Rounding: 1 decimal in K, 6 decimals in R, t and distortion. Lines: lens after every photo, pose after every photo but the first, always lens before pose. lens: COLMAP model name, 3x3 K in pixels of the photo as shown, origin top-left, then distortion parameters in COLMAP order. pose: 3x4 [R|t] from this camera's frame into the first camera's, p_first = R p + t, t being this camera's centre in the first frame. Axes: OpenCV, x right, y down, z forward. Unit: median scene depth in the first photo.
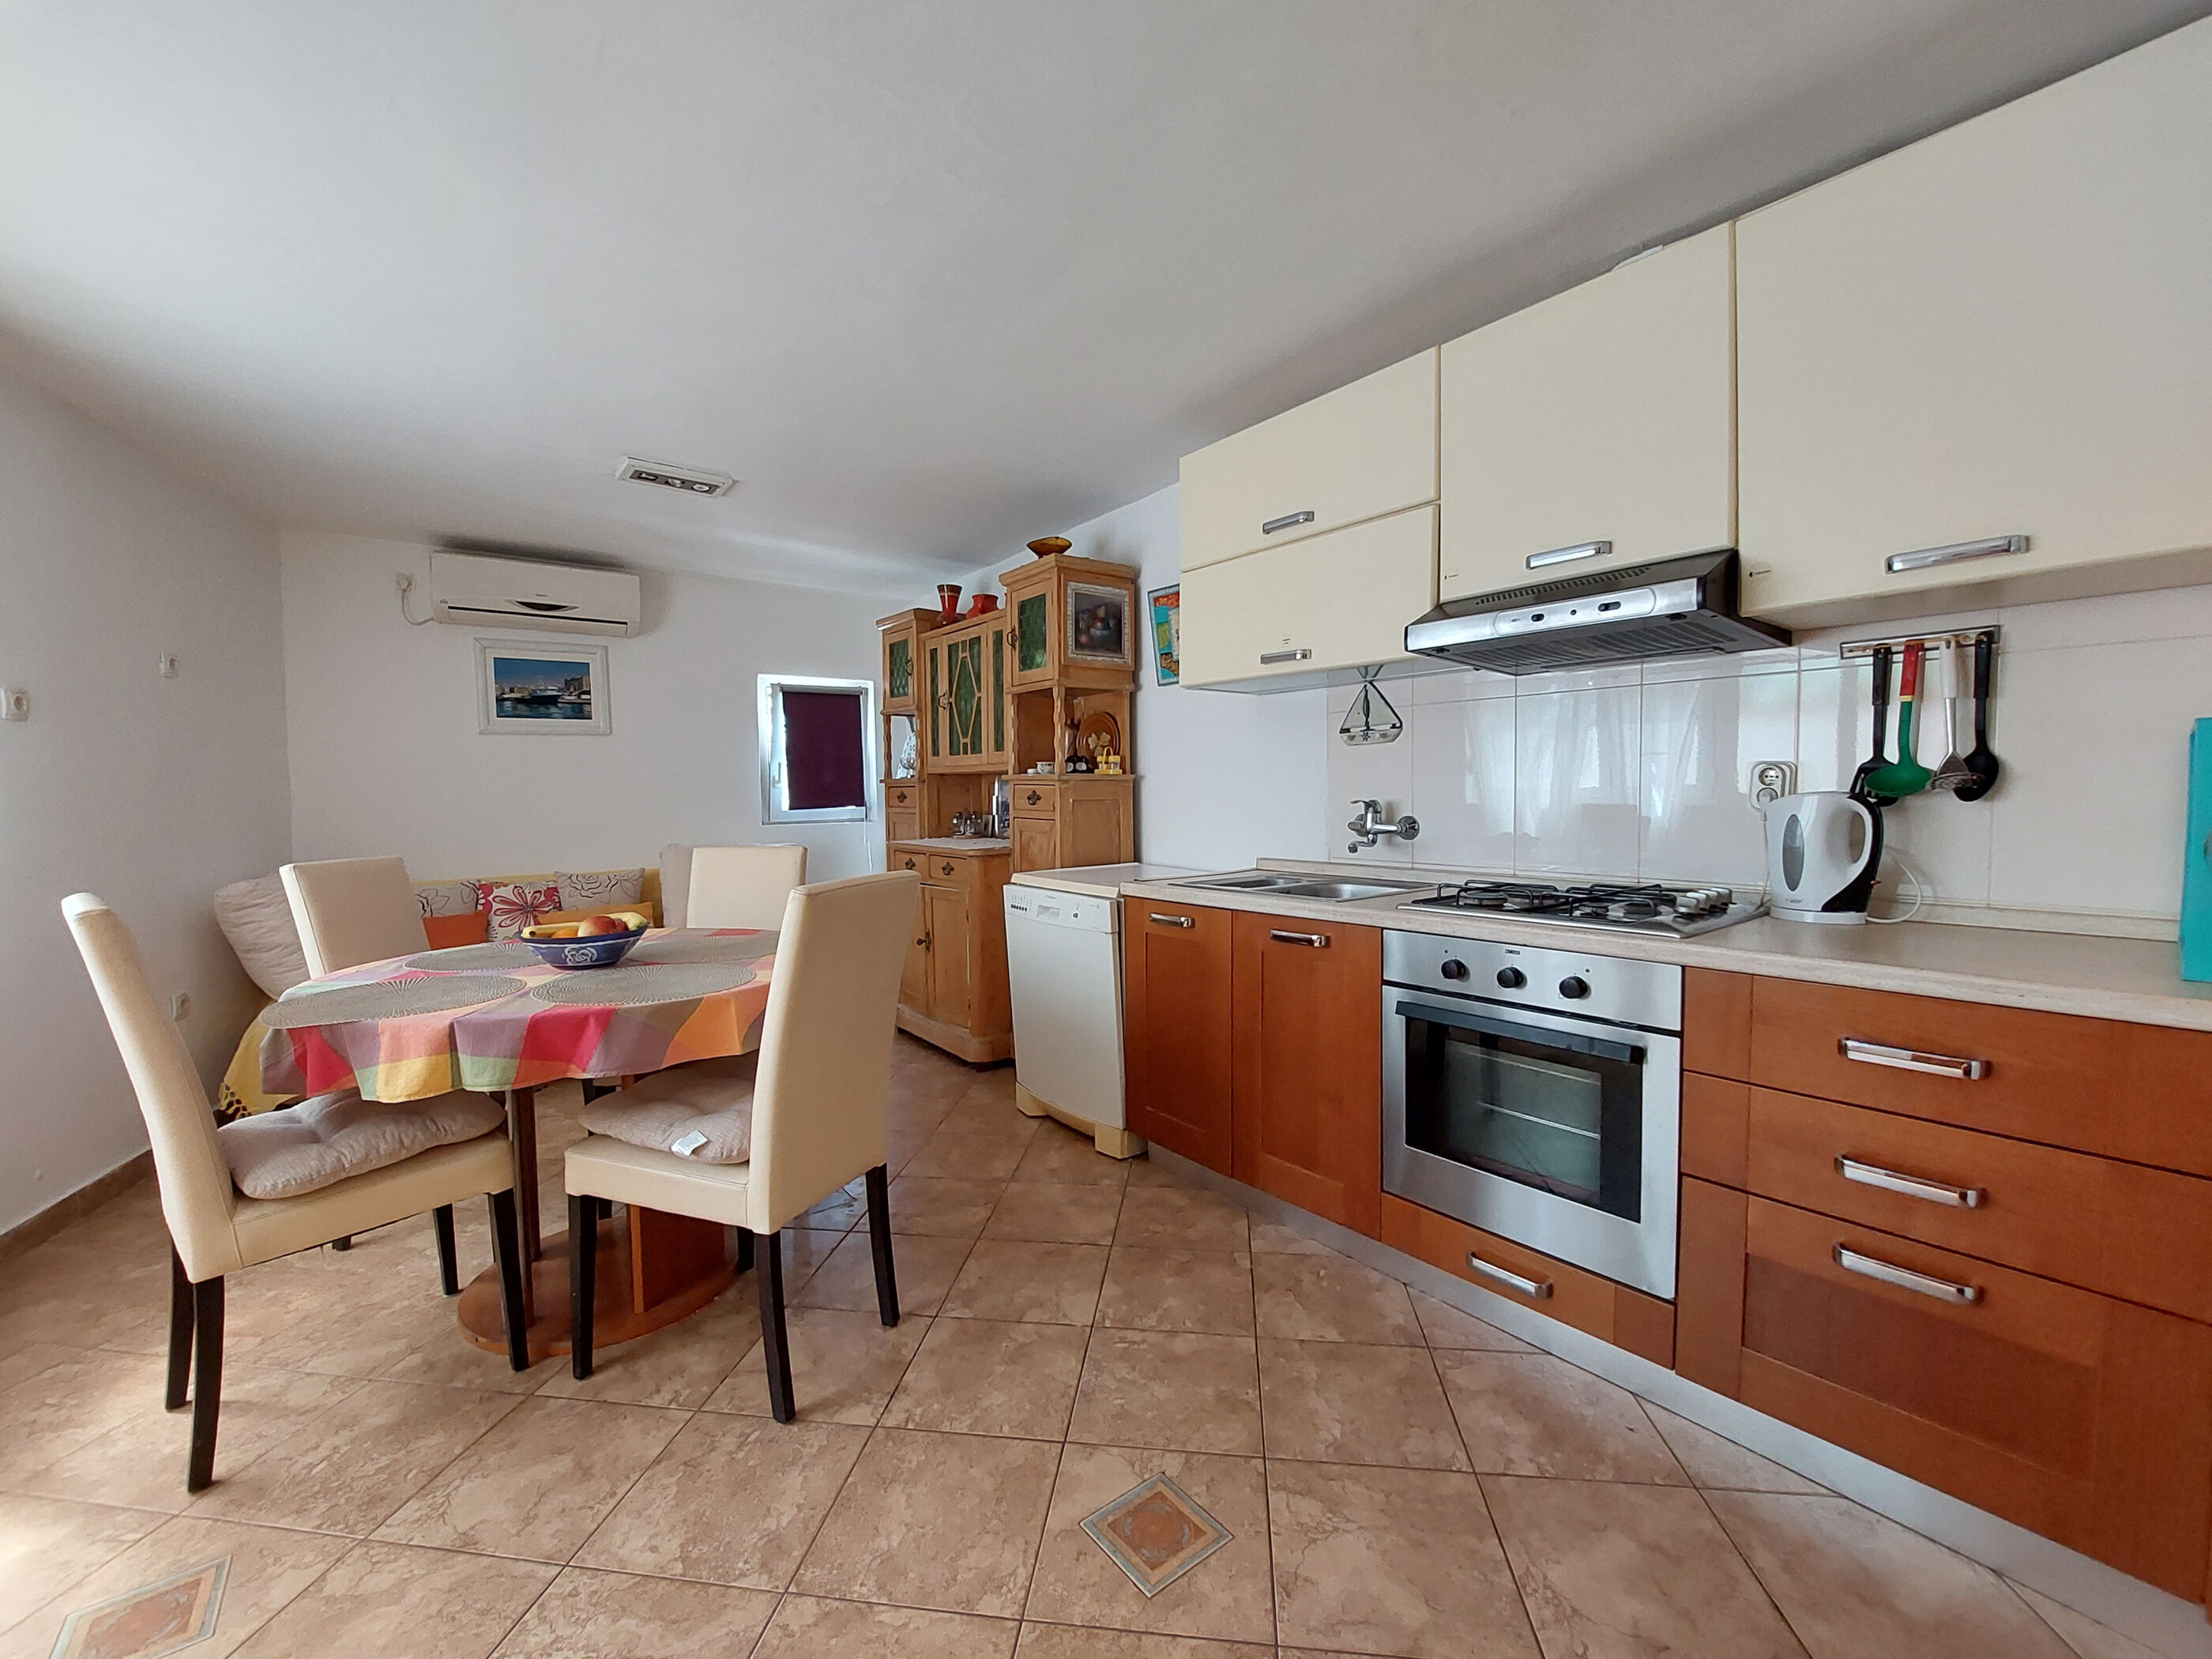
lens RADIAL K [[901.0, 0, 1109.0], [0, 901.0, 835.1], [0, 0, 1]] dist [-0.018886, -0.000141]
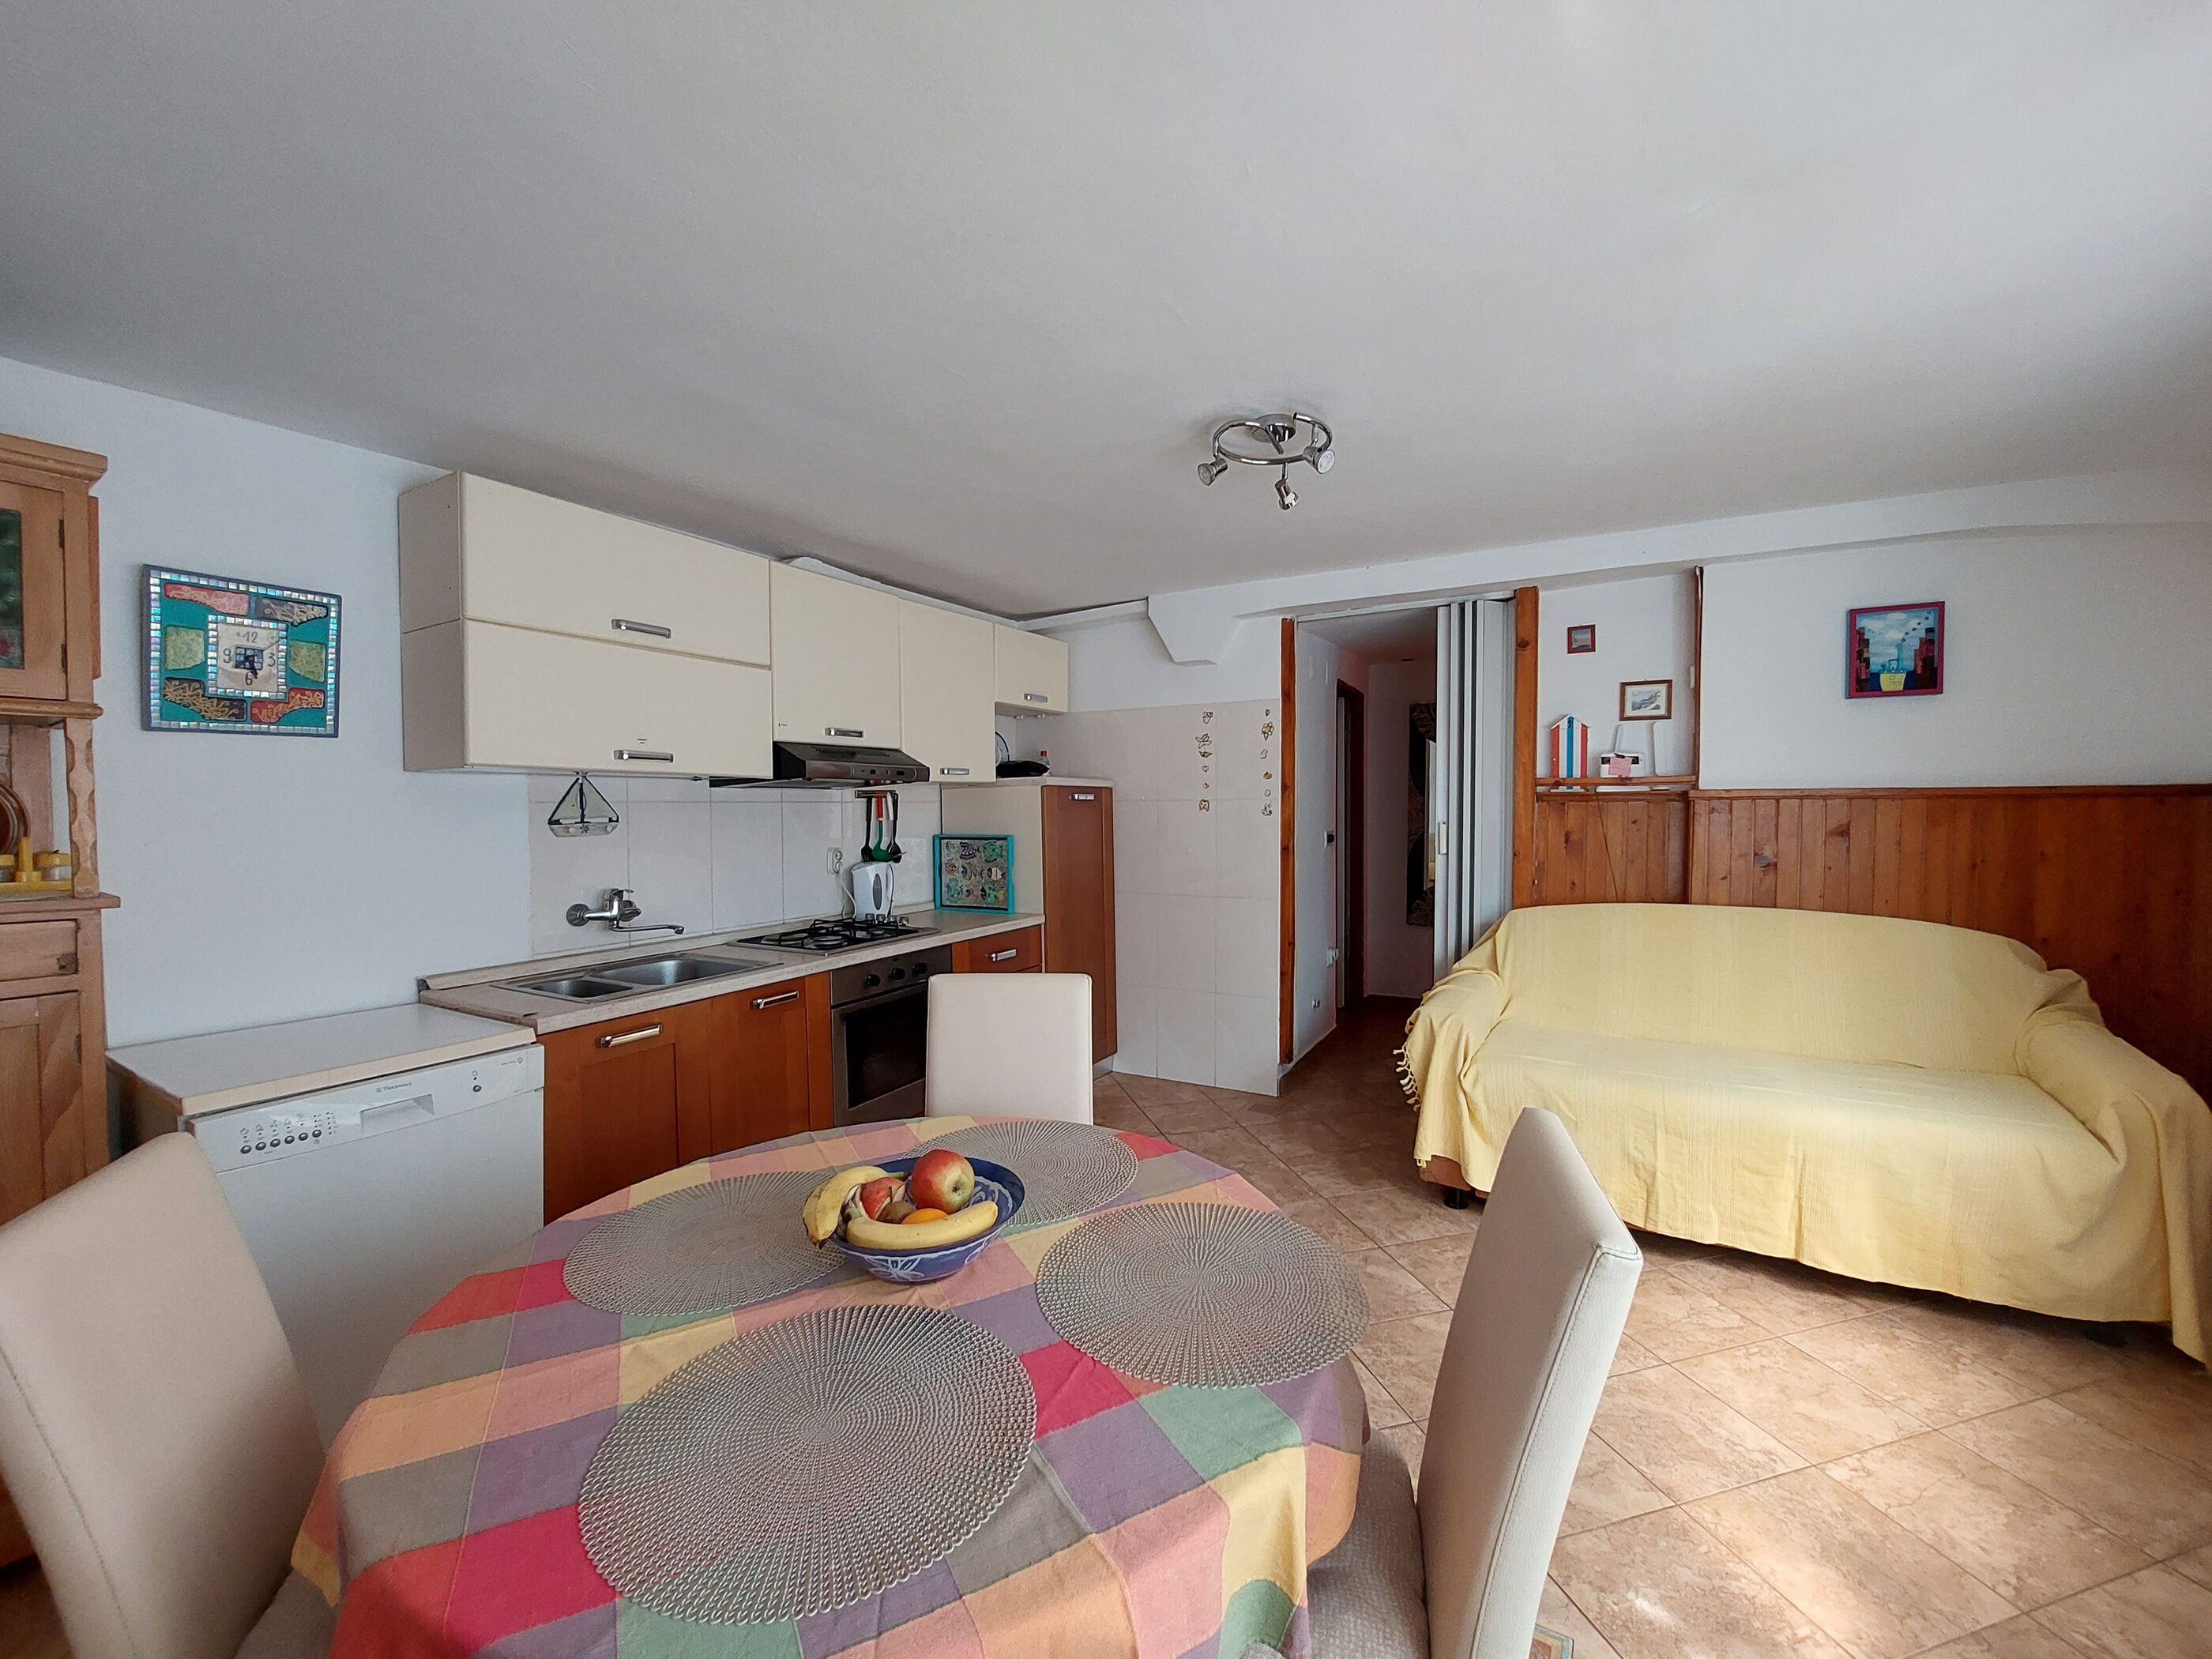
lens RADIAL K [[880.8, 0, 1100.5], [0, 880.8, 836.1], [0, 0, 1]] dist [-0.012498, -0.003434]
pose [[-0.366195, -0.018381, 0.930357, -1.163068], [0.058896, 0.997342, 0.042887, -0.146713], [-0.928672, 0.070500, -0.364139, 1.094422]]
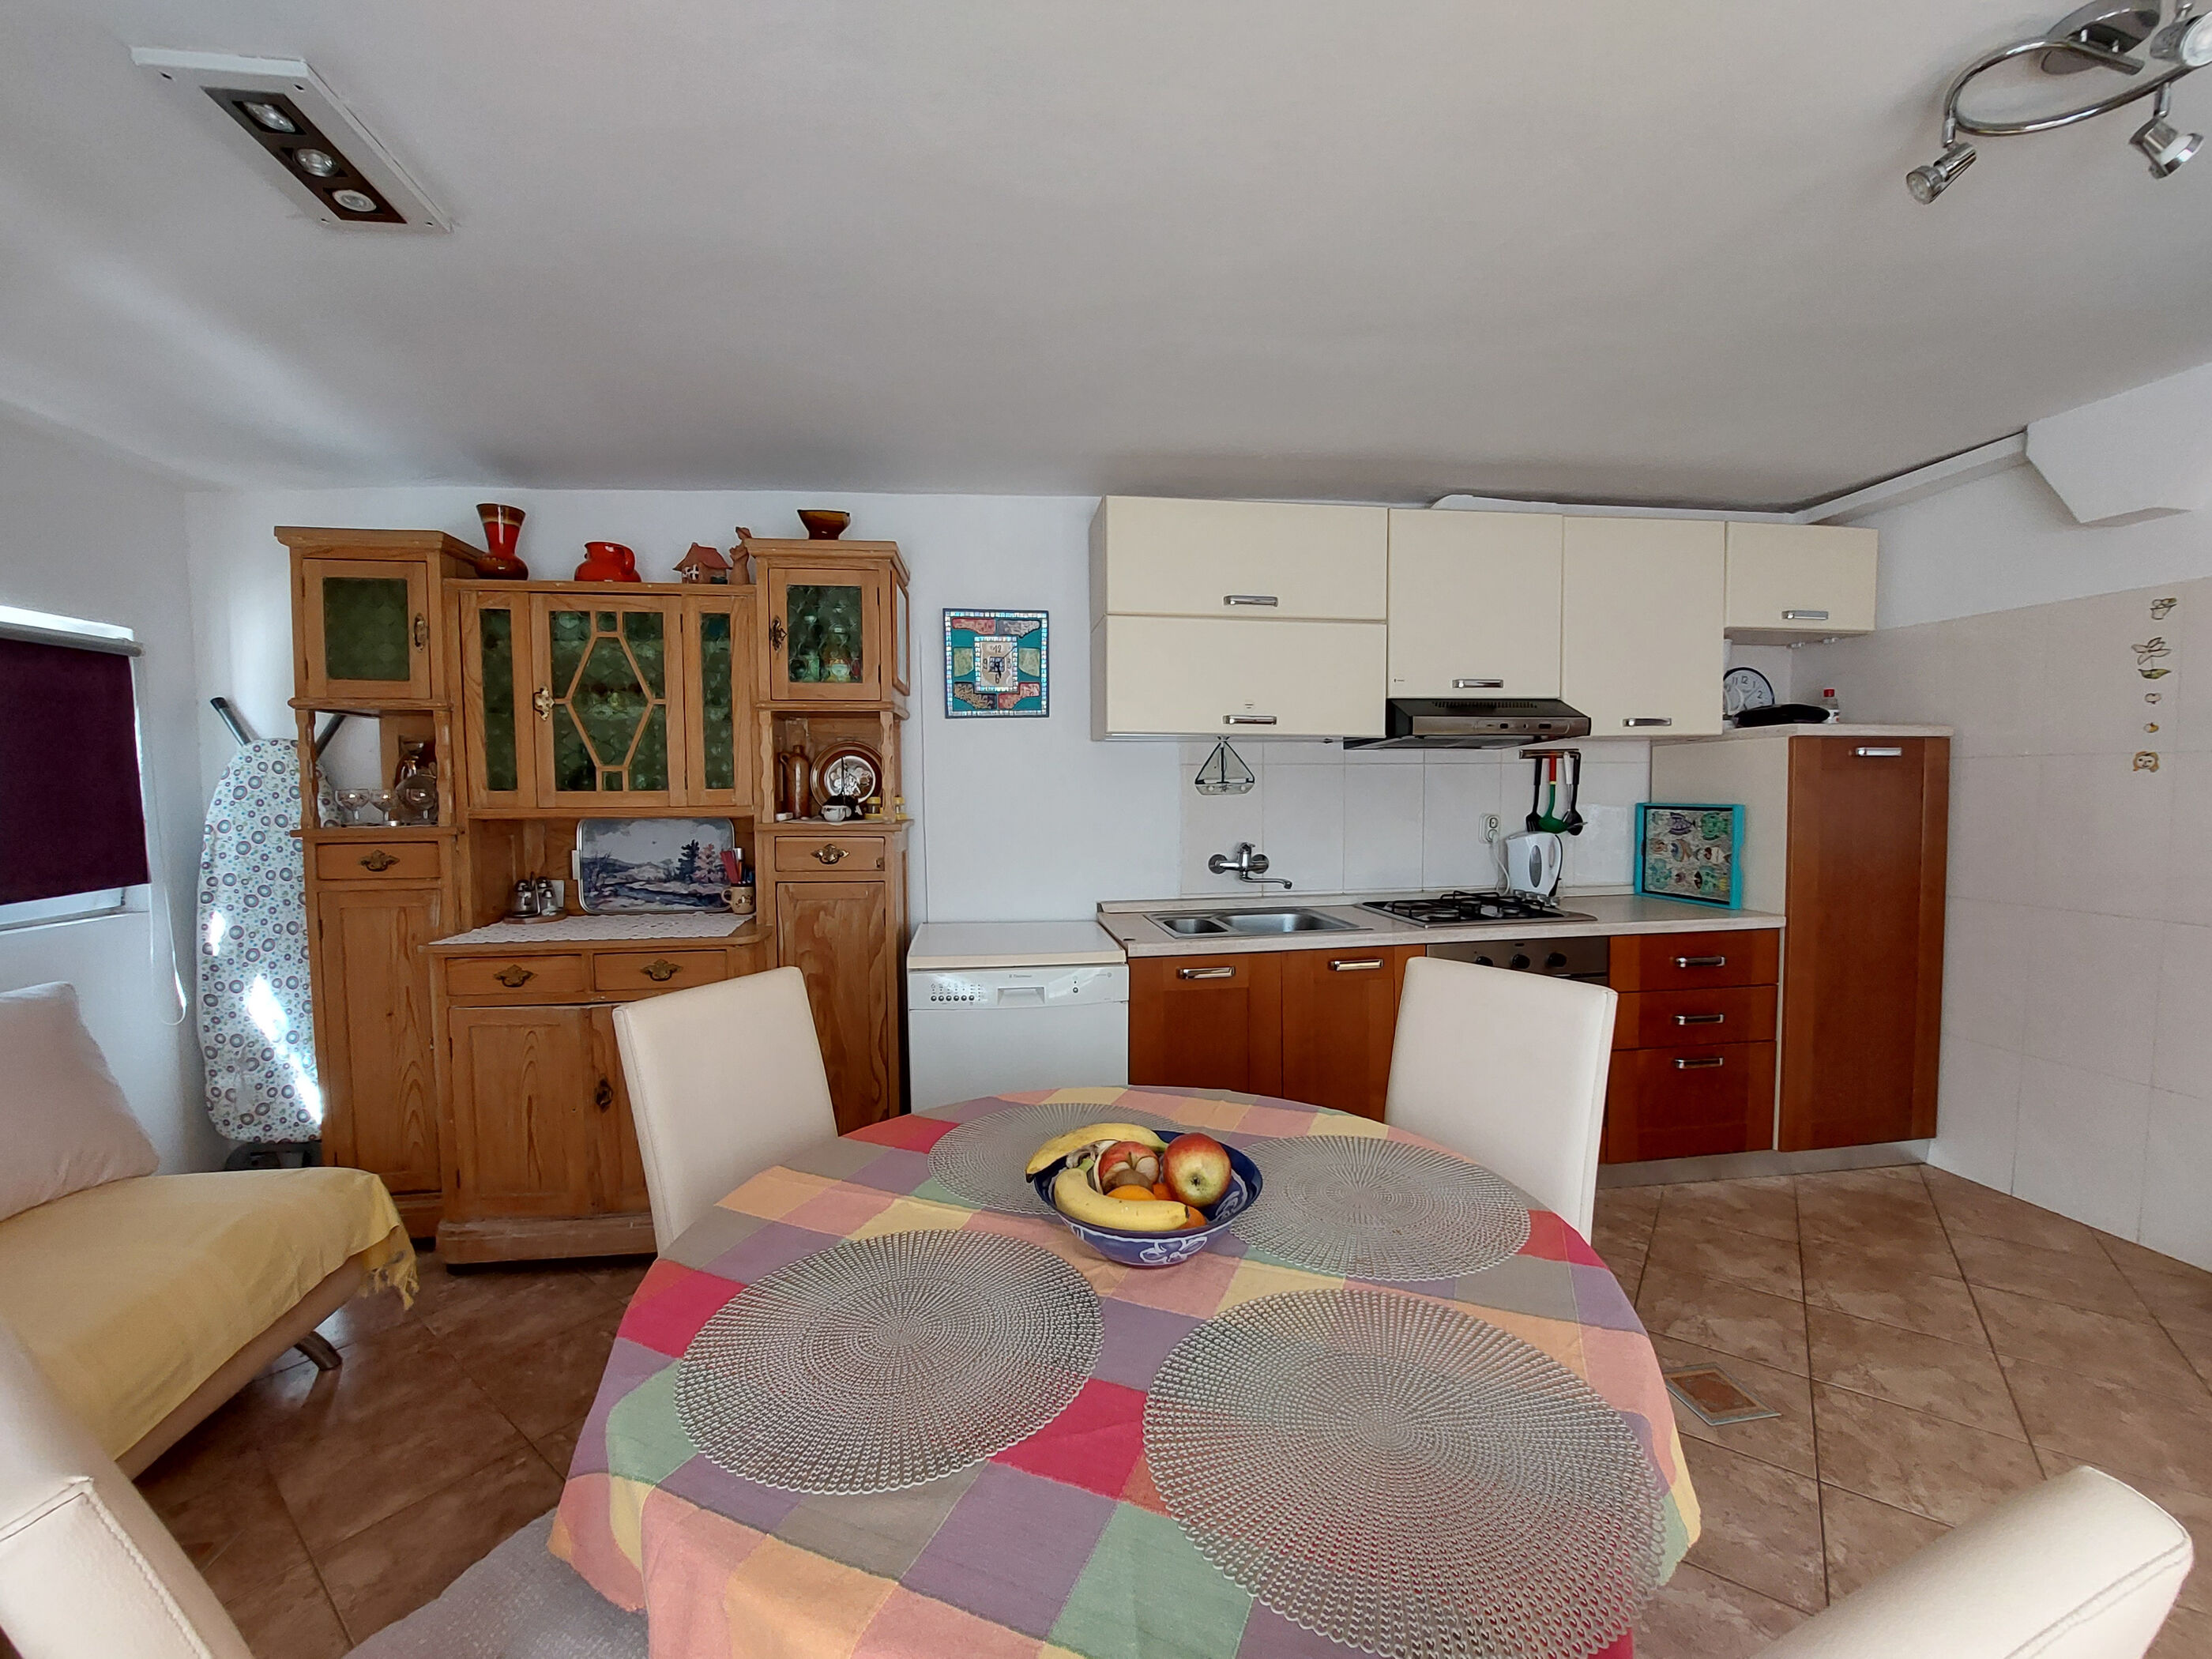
lens RADIAL K [[877.8, 0, 1101.1], [0, 877.8, 838.6], [0, 0, 1]] dist [-0.017030, -0.000356]
pose [[0.496414, -0.046341, 0.866848, -1.048887], [0.047261, 0.998536, 0.026317, -0.109324], [-0.866798, 0.027904, 0.497877, 0.768214]]
